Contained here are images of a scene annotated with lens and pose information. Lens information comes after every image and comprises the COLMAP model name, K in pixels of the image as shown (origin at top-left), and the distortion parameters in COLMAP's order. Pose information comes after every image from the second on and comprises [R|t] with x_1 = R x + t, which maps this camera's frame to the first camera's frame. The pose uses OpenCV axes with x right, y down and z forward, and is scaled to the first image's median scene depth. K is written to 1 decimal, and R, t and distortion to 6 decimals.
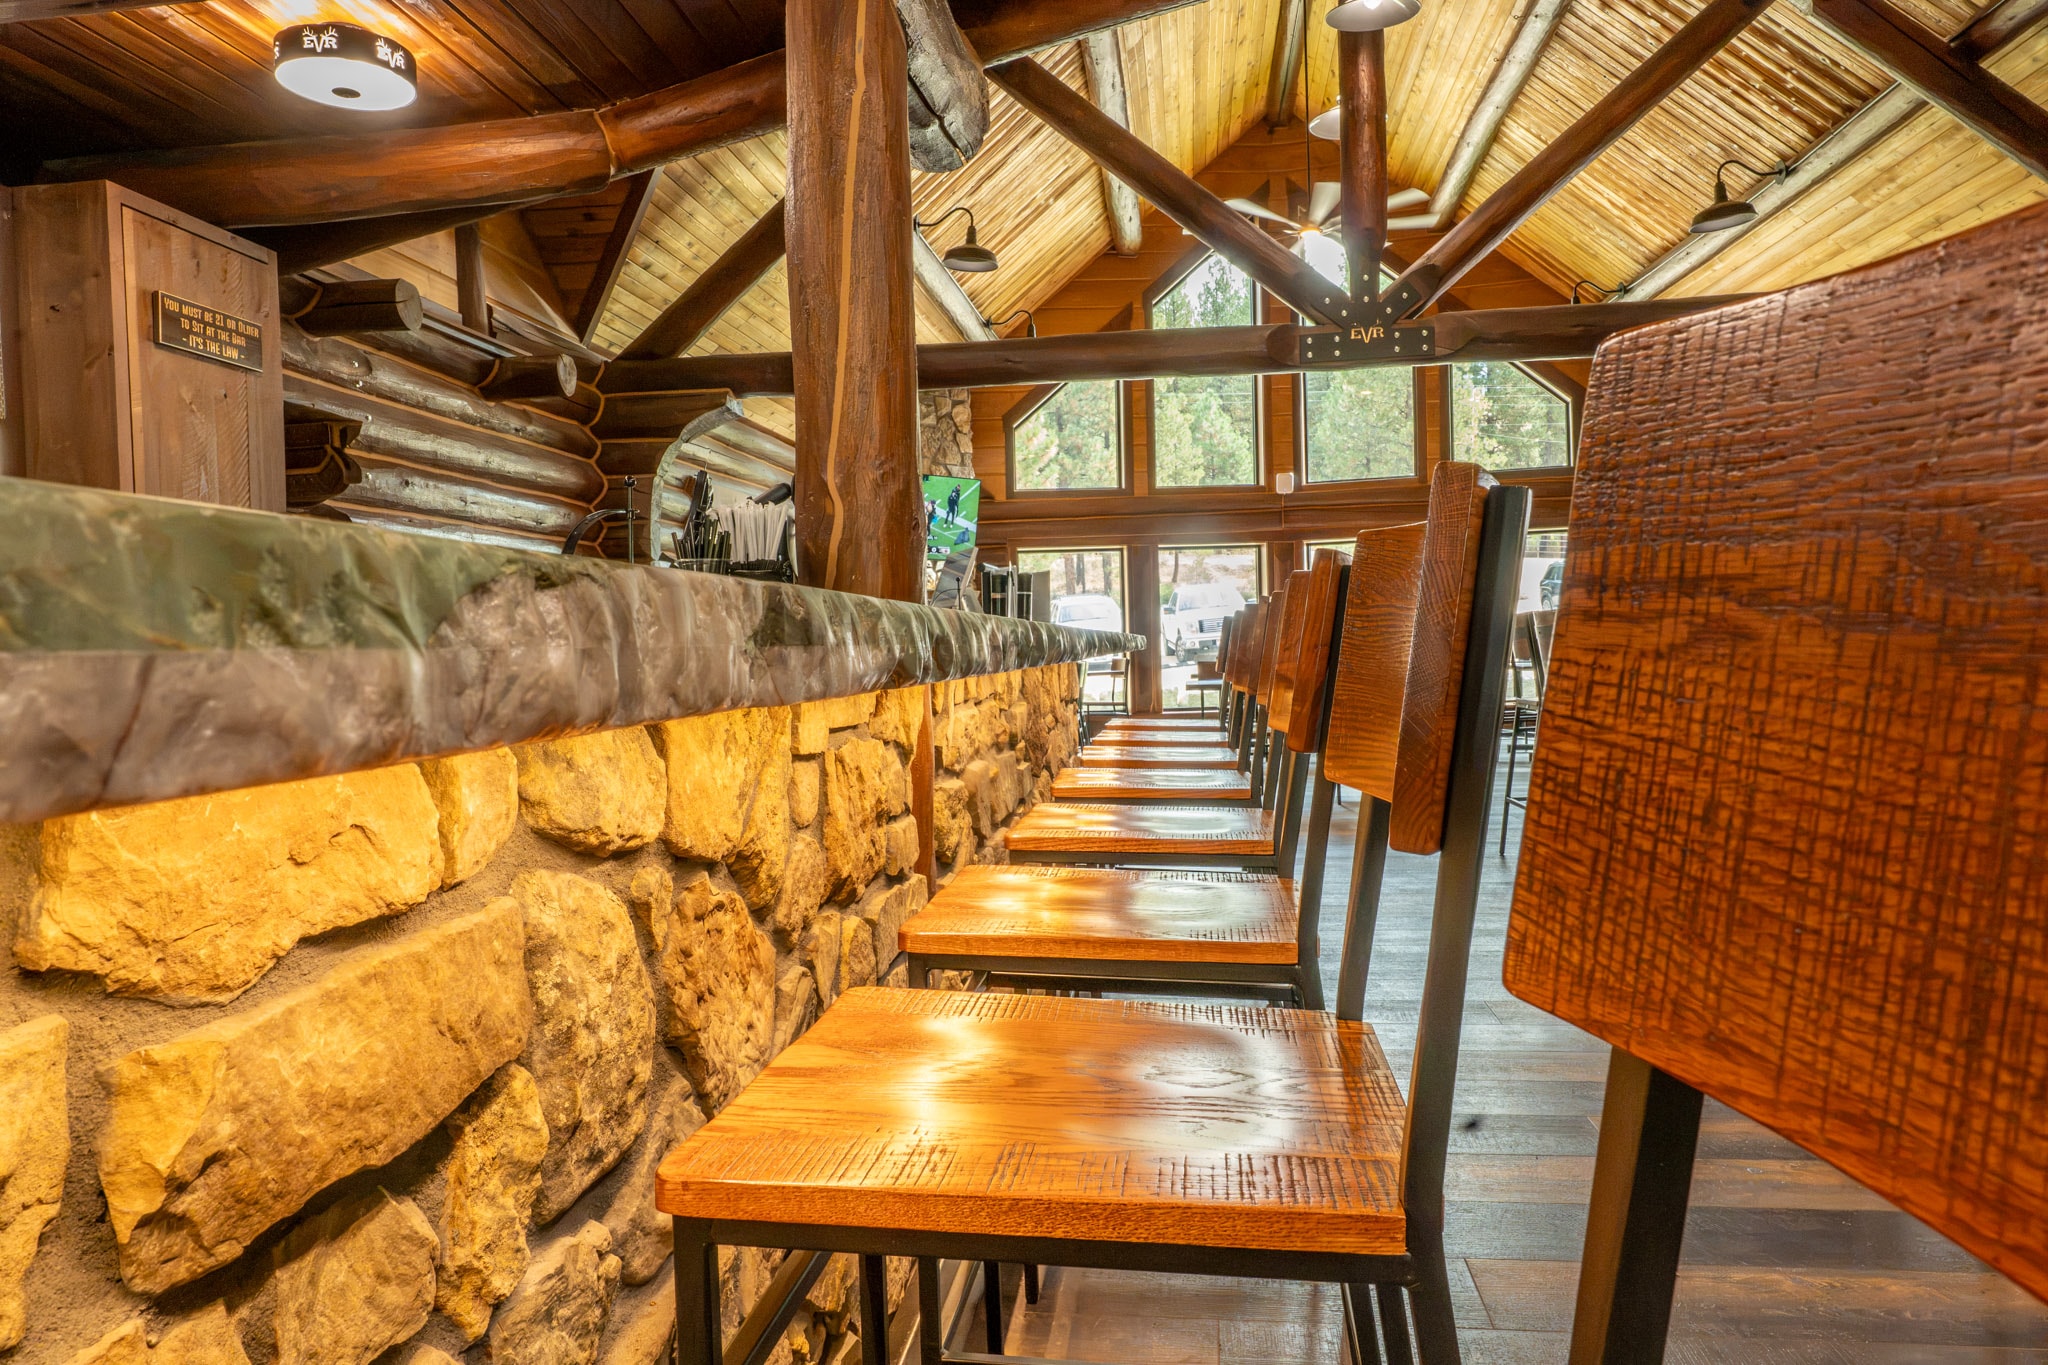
lens RADIAL K [[1378.3, 0, 1022.6], [0, 1378.3, 677.8], [0, 0, 1]] dist [0.005601, 0.001185]
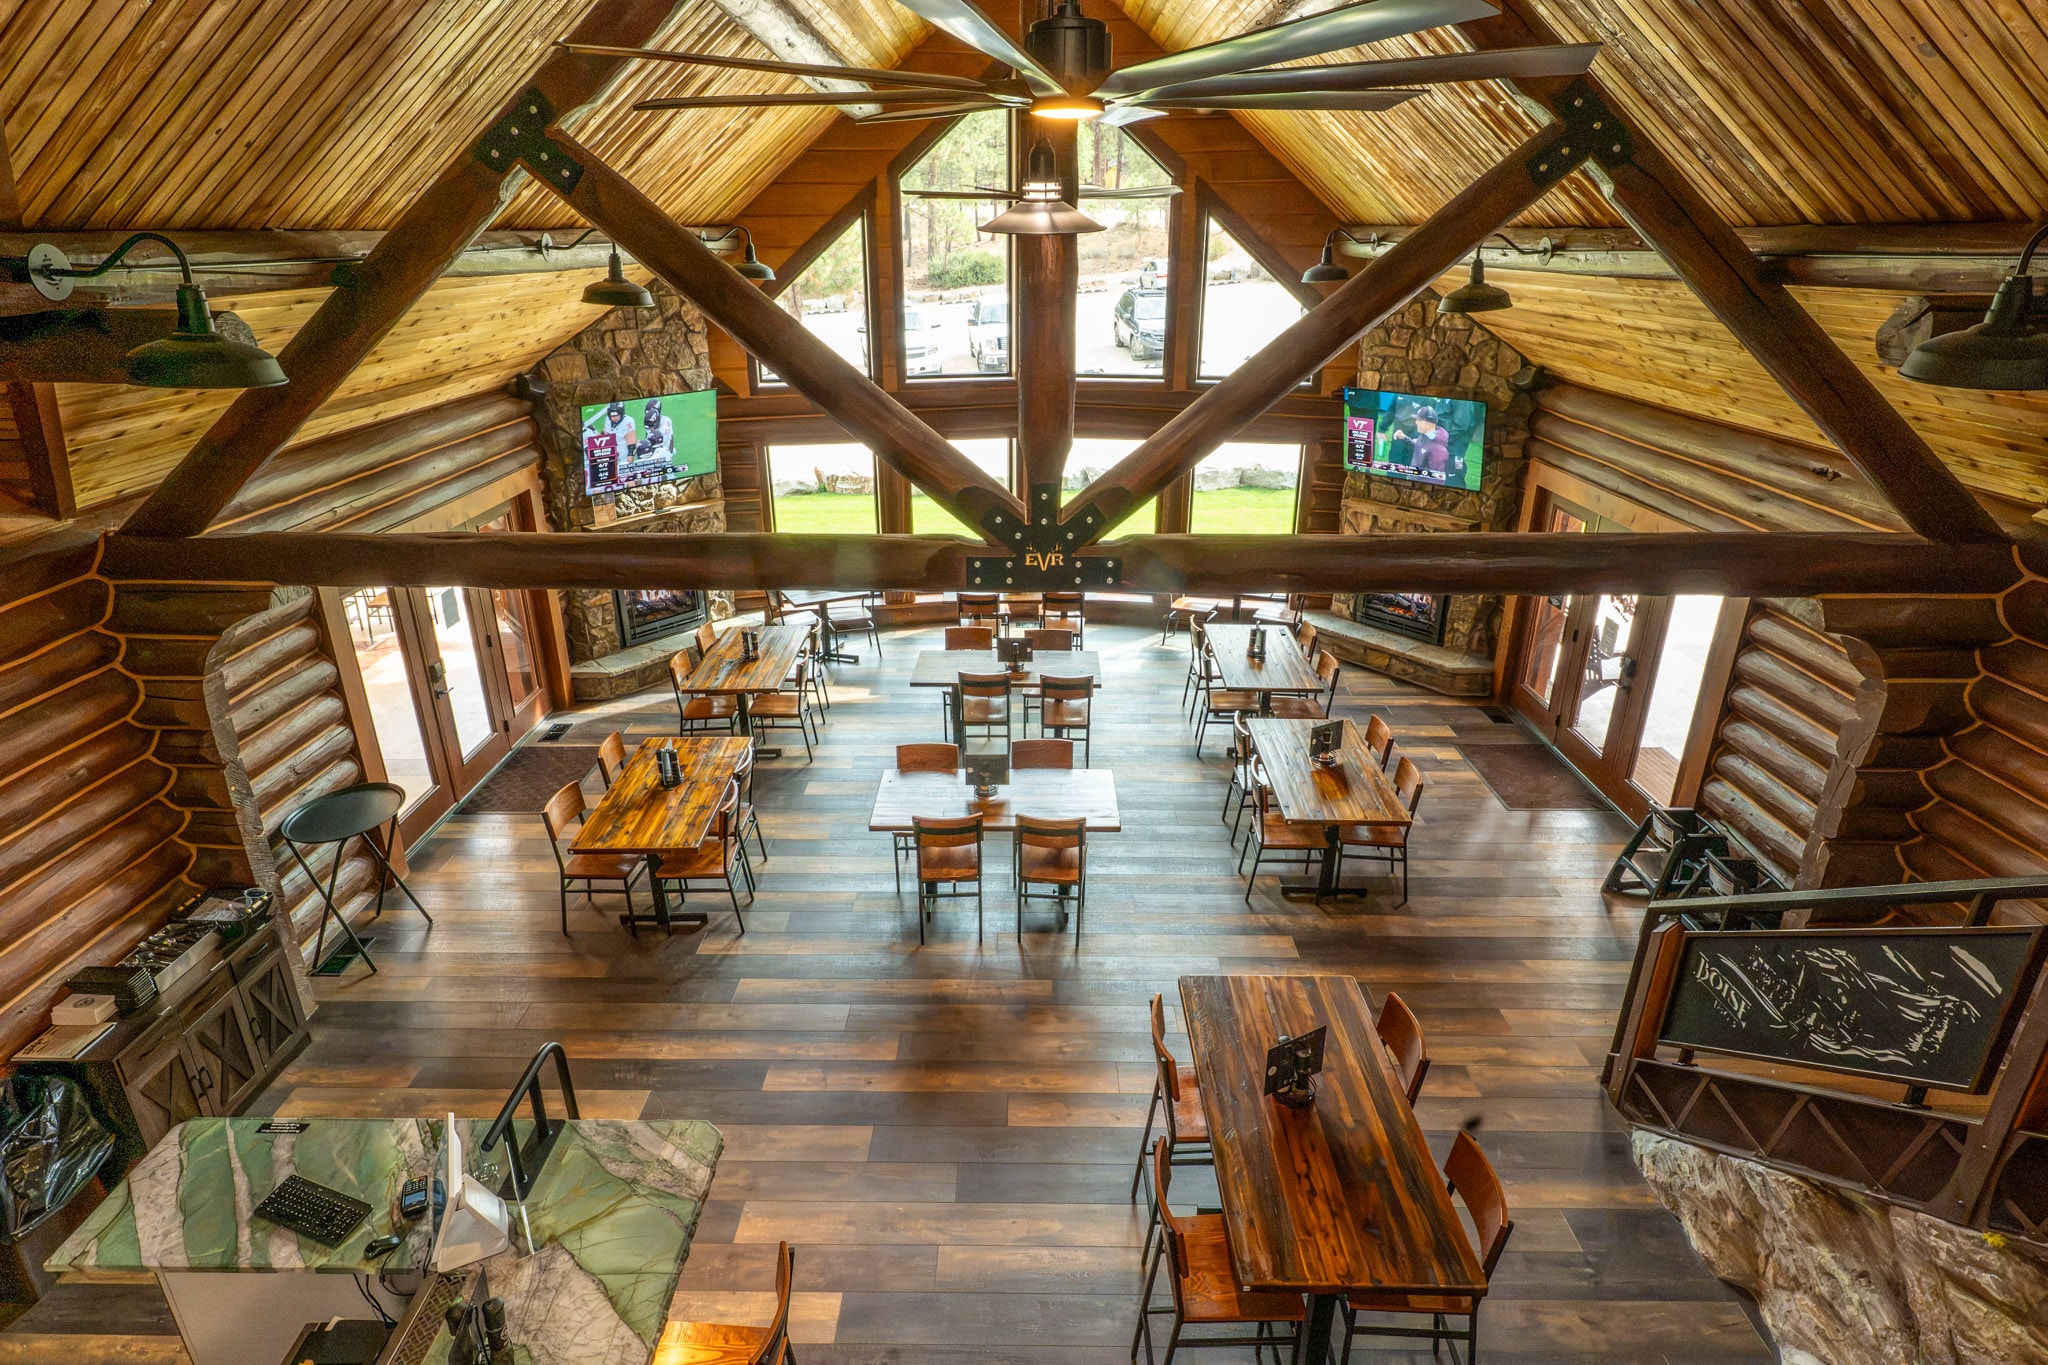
lens RADIAL K [[1095.0, 0, 1029.7], [0, 1095.0, 680.7], [0, 0, 1]] dist [-0.003752, -0.000621]
pose [[0.991973, -0.020823, 0.124725, 0.171240], [-0.025978, 0.931752, 0.362164, -0.466768], [-0.123754, -0.362497, 0.923732, 0.389527]]
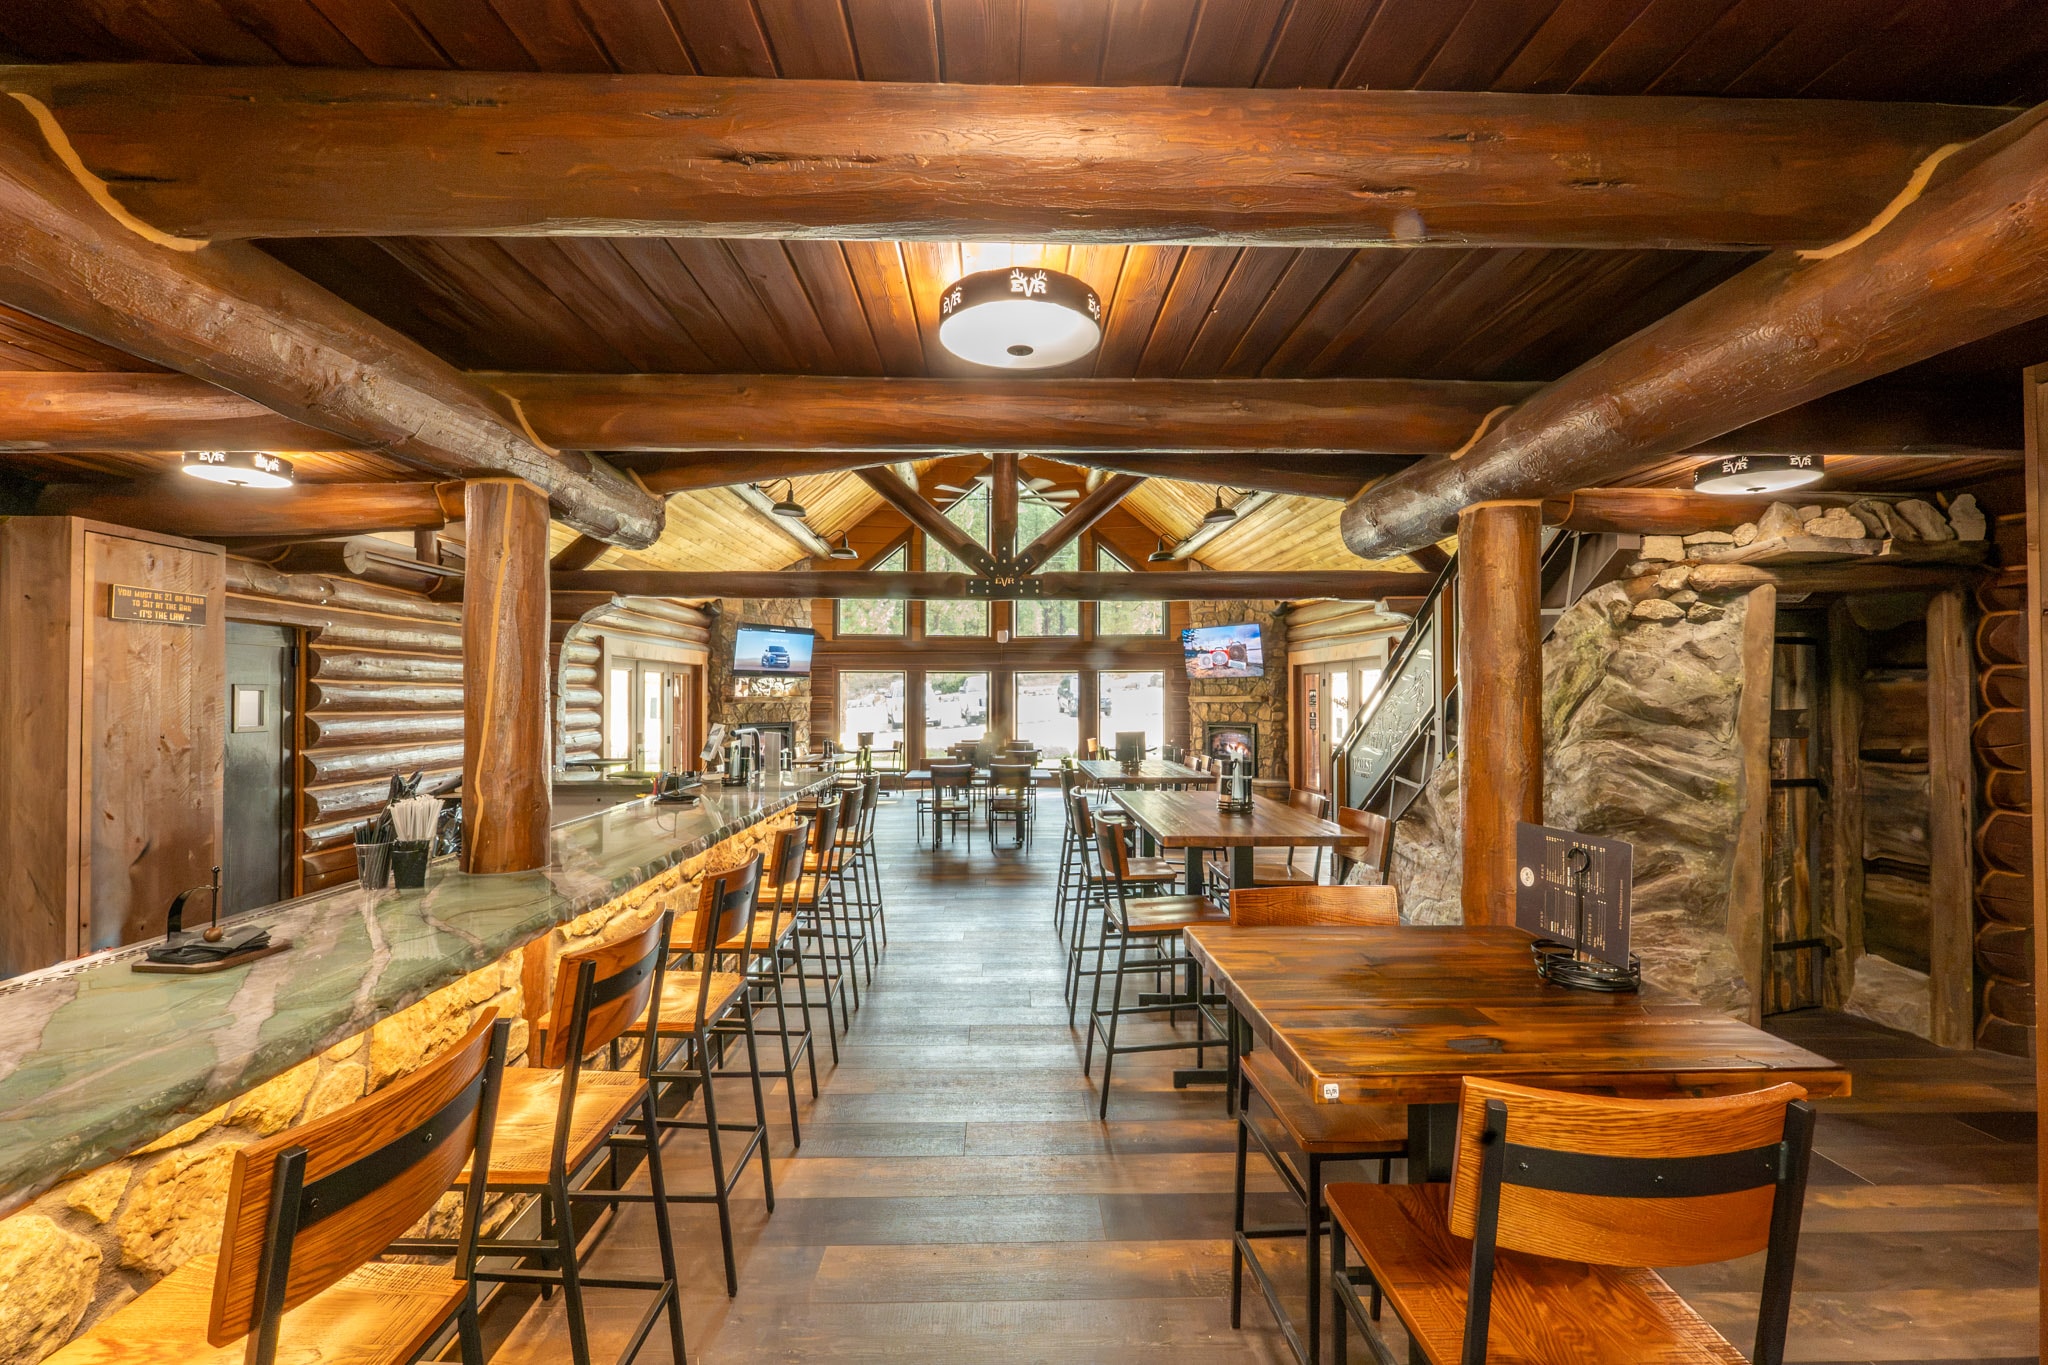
lens RADIAL K [[847.5, 0, 1023.8], [0, 847.5, 684.1], [0, 0, 1]] dist [0.010359, -0.001394]
pose [[0.988286, 0.031779, 0.149265, 0.131719], [-0.025947, 0.998828, -0.040858, -0.086294], [-0.150389, 0.036507, 0.987953, -0.049977]]
